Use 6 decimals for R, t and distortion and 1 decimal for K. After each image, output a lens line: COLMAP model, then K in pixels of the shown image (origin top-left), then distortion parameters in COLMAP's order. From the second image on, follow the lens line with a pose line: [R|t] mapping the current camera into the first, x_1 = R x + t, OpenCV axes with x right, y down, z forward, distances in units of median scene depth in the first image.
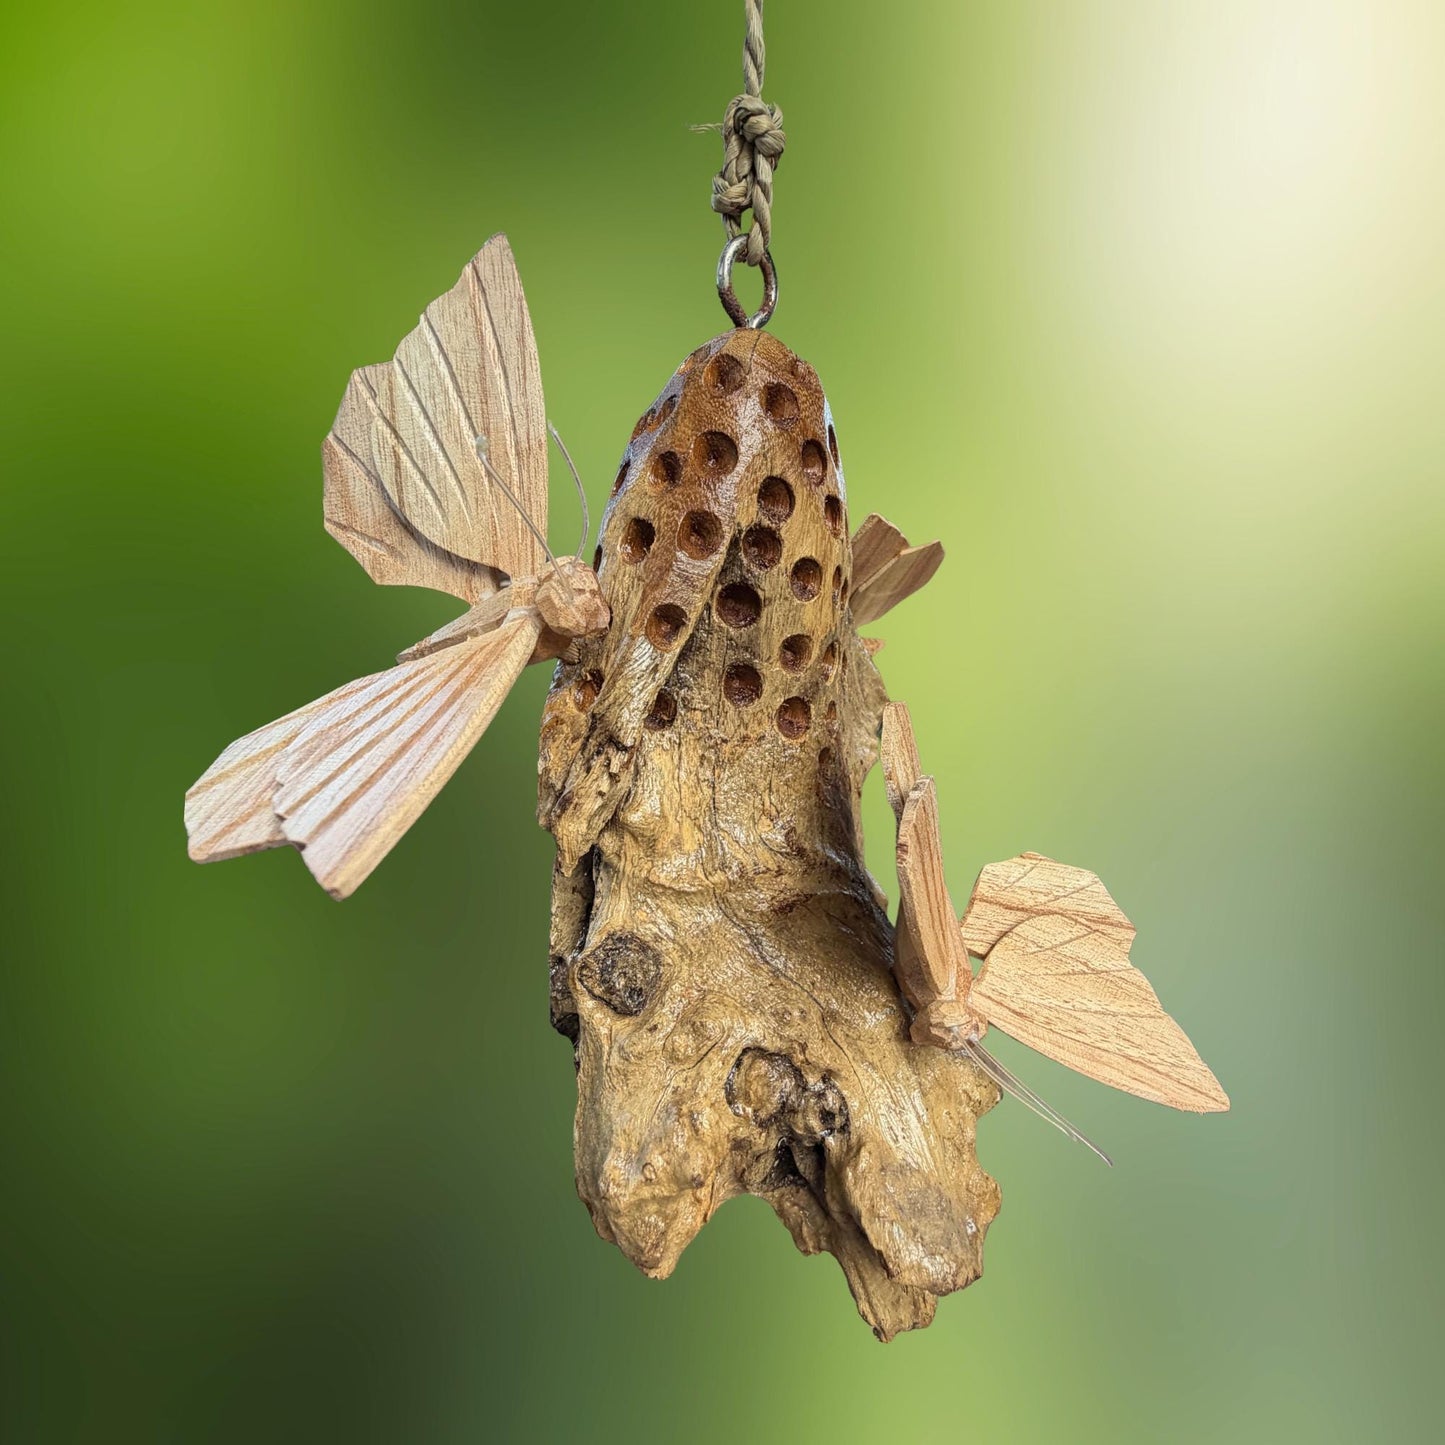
lens RADIAL K [[696.0, 0, 767.9], [0, 696.0, 700.1], [0, 0, 1]] dist [0.007505, -0.001314]
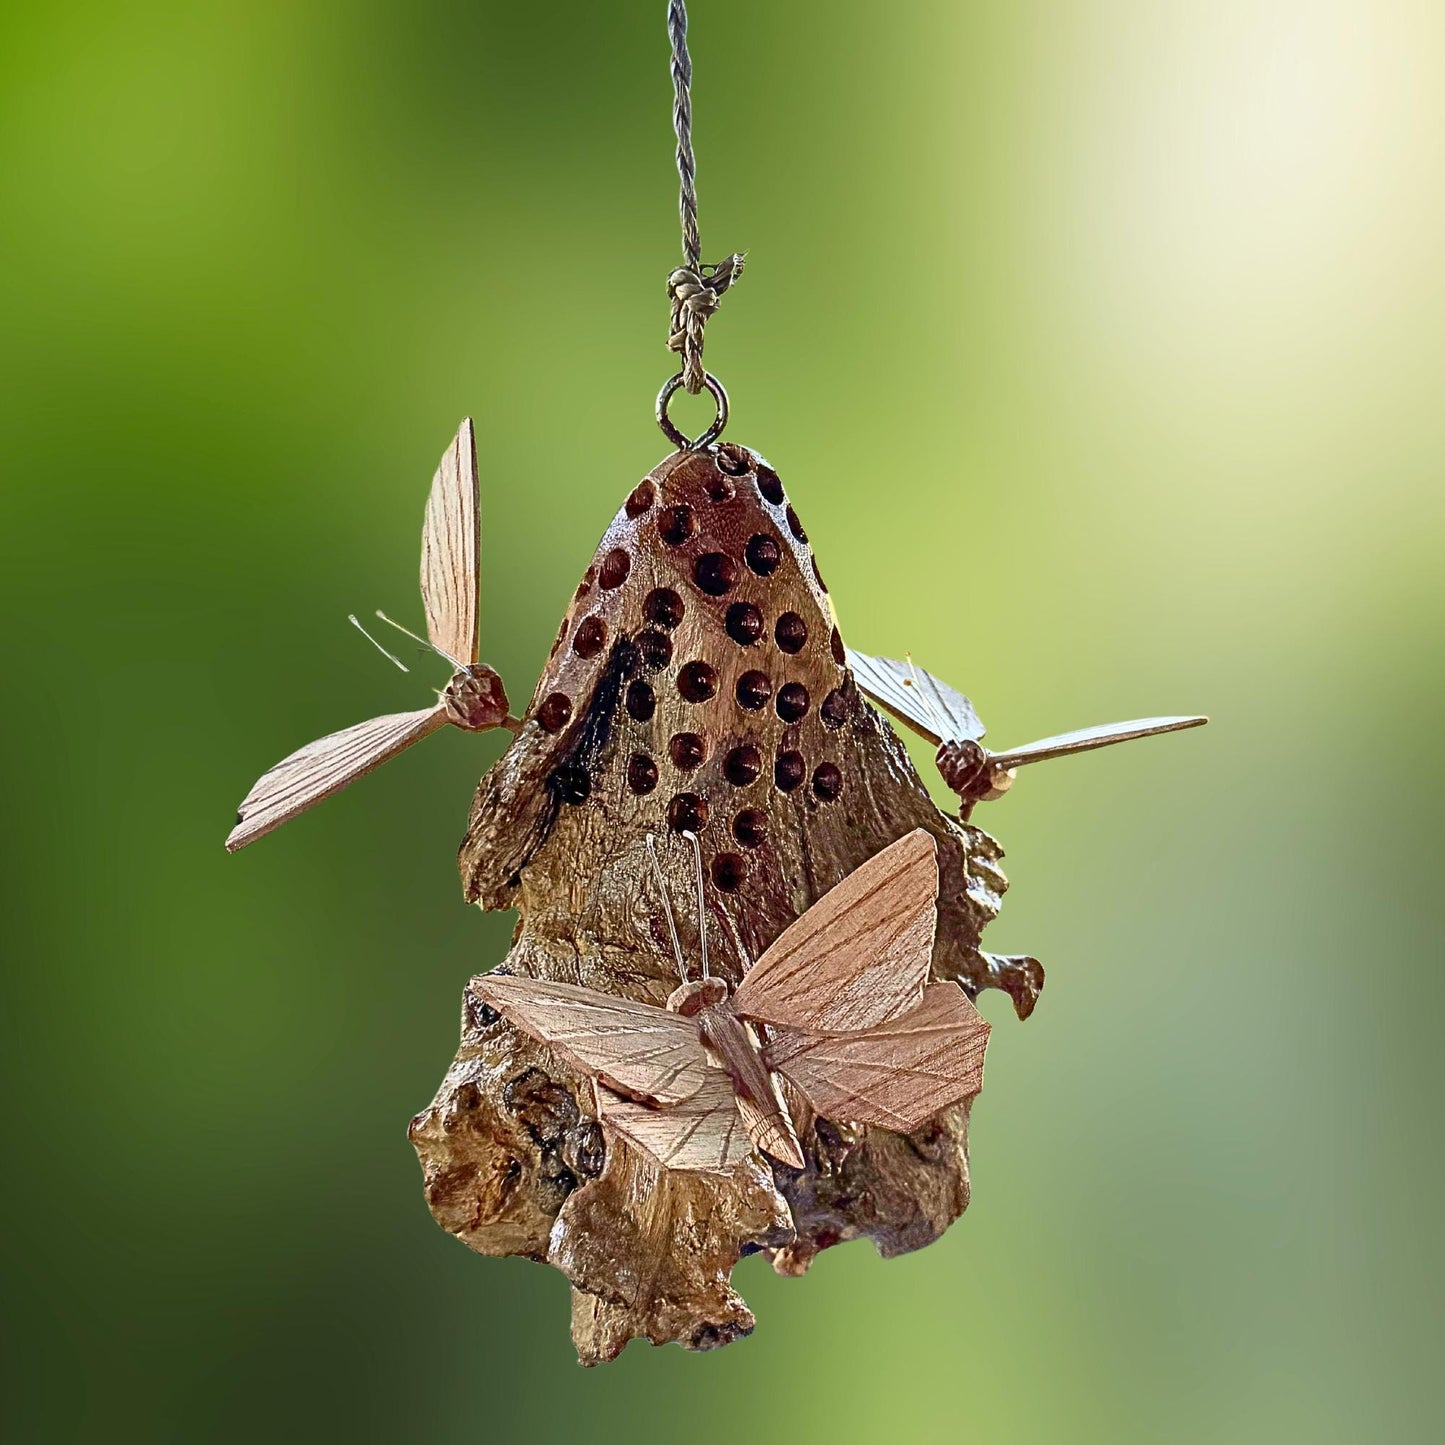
lens RADIAL K [[1910.1, 0, 788.7], [0, 1910.1, 798.7], [0, 0, 1]] dist [0.121999, 0.000000]
pose [[0.748400, 0.124627, -0.651434, 2.170192], [-0.164688, 0.986346, -0.000502, -0.023113], [0.642476, 0.107659, 0.758706, -1.138040]]
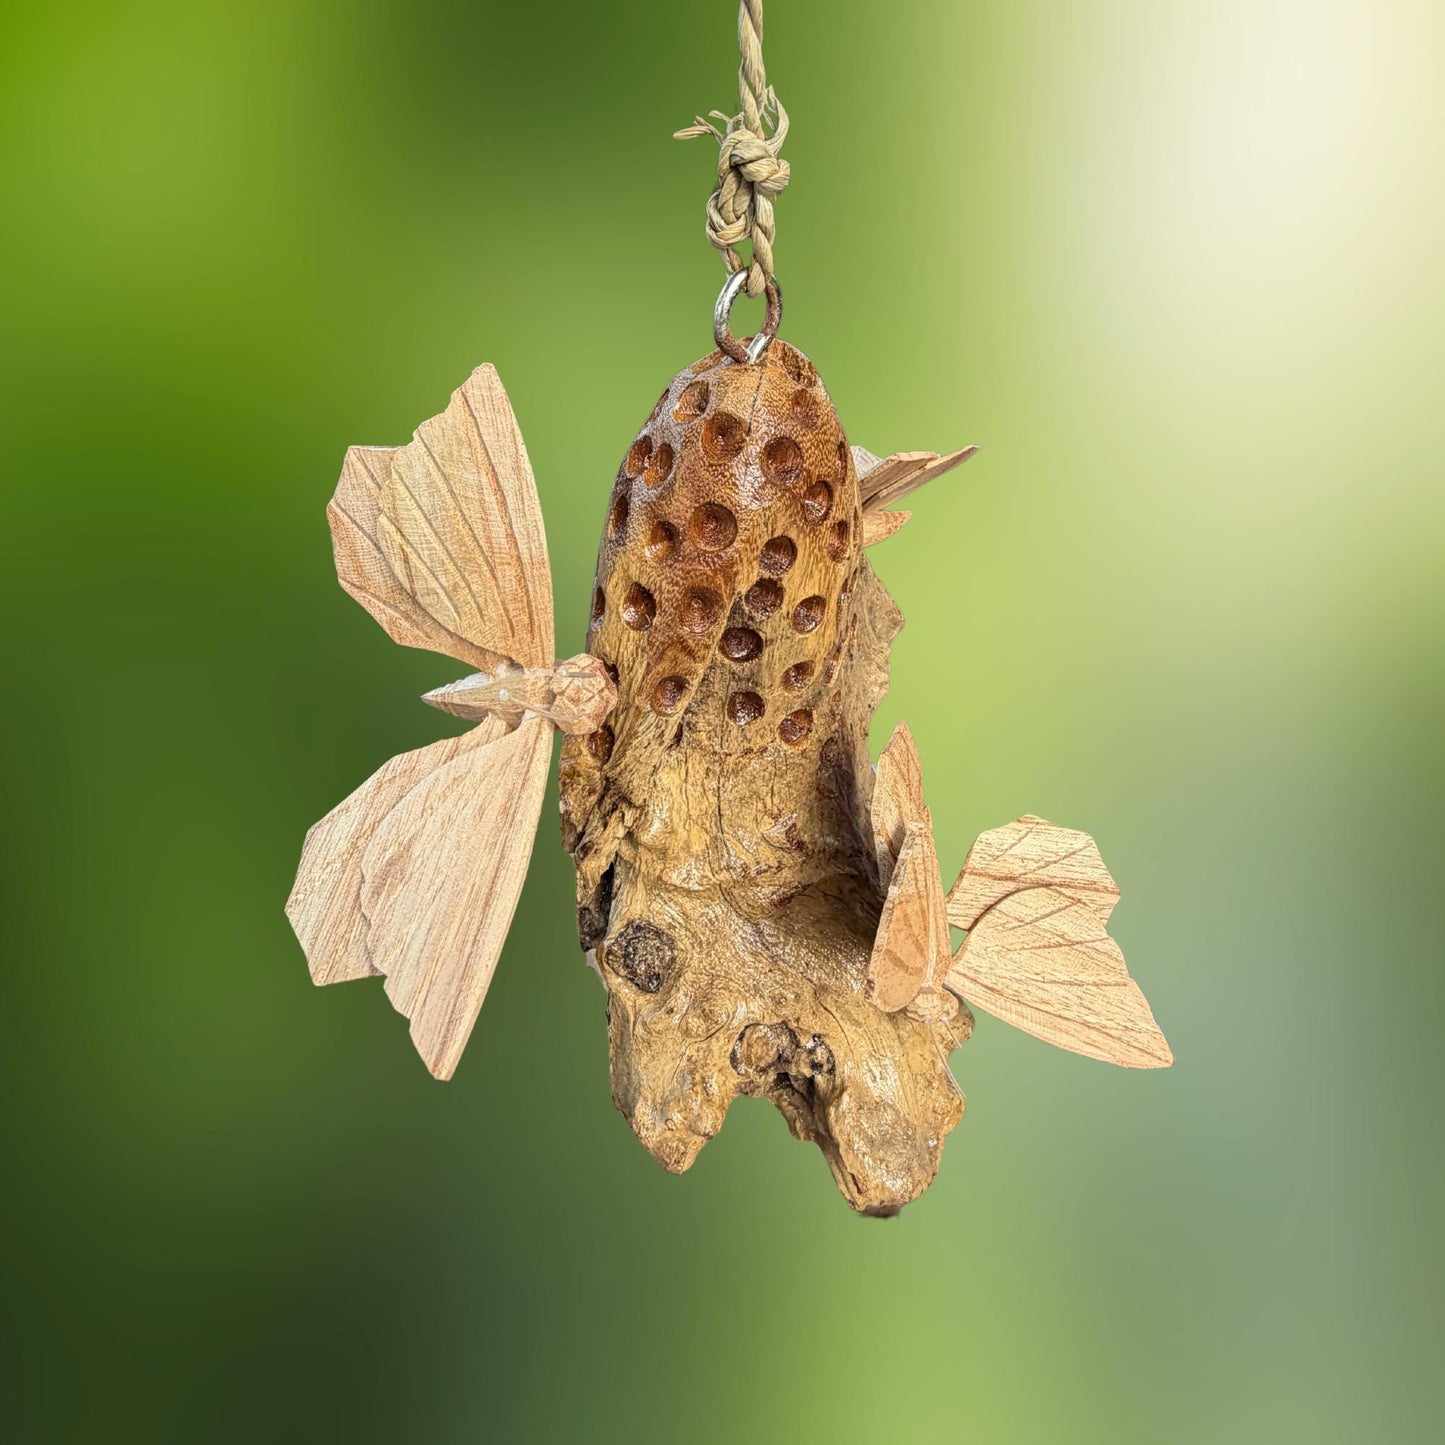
lens RADIAL K [[842.8, 0, 733.8], [0, 842.8, 570.8], [0, 0, 1]] dist [0.004612, 0.003798]
pose [[0.997266, 0.012143, -0.072888, 0.037239], [0.009808, 0.955923, 0.293454, -0.618240], [0.073239, -0.293366, 0.953191, -0.139607]]
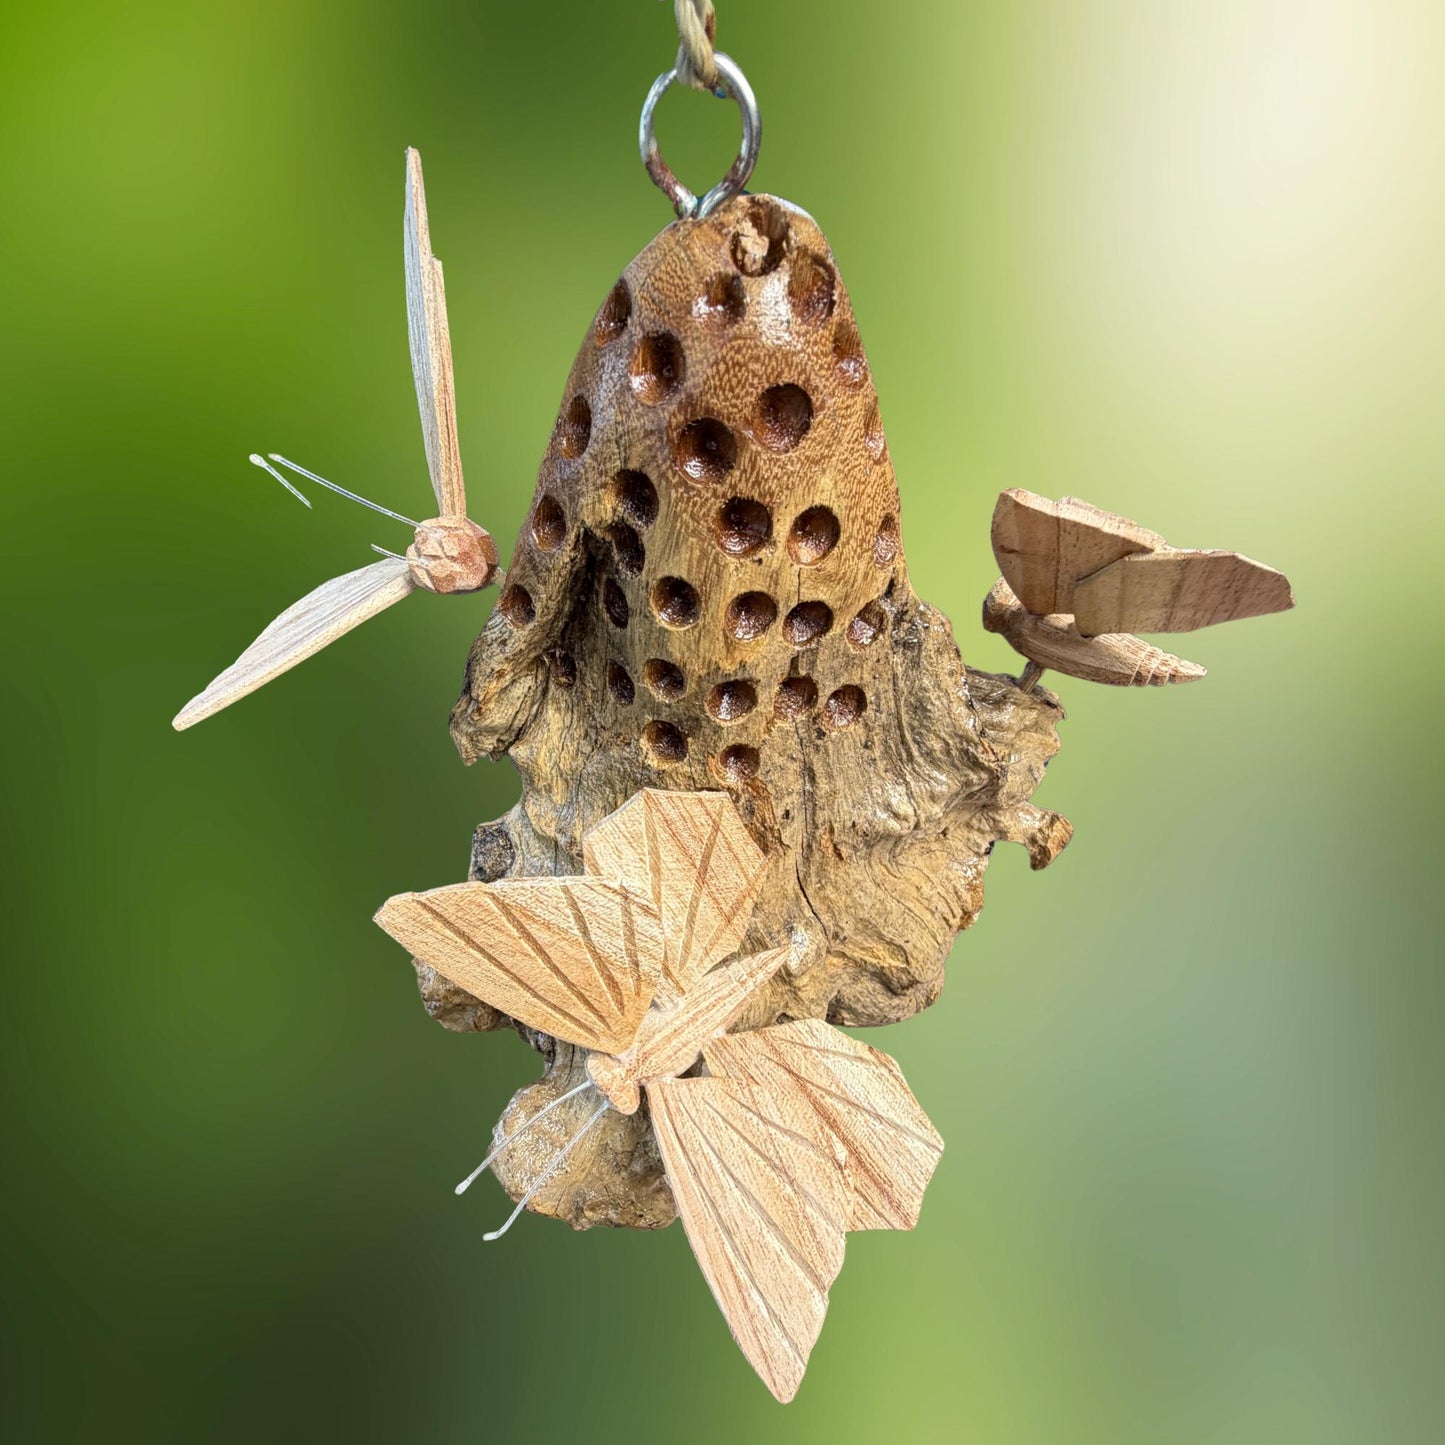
lens RADIAL K [[840.1, 0, 631.2], [0, 840.1, 836.5], [0, 0, 1]] dist [-0.004629, 0.003914]
pose [[0.484220, 0.578687, -0.656241, 0.861902], [-0.174762, 0.798891, 0.575527, -0.531334], [0.857315, -0.163995, 0.487971, 0.467786]]
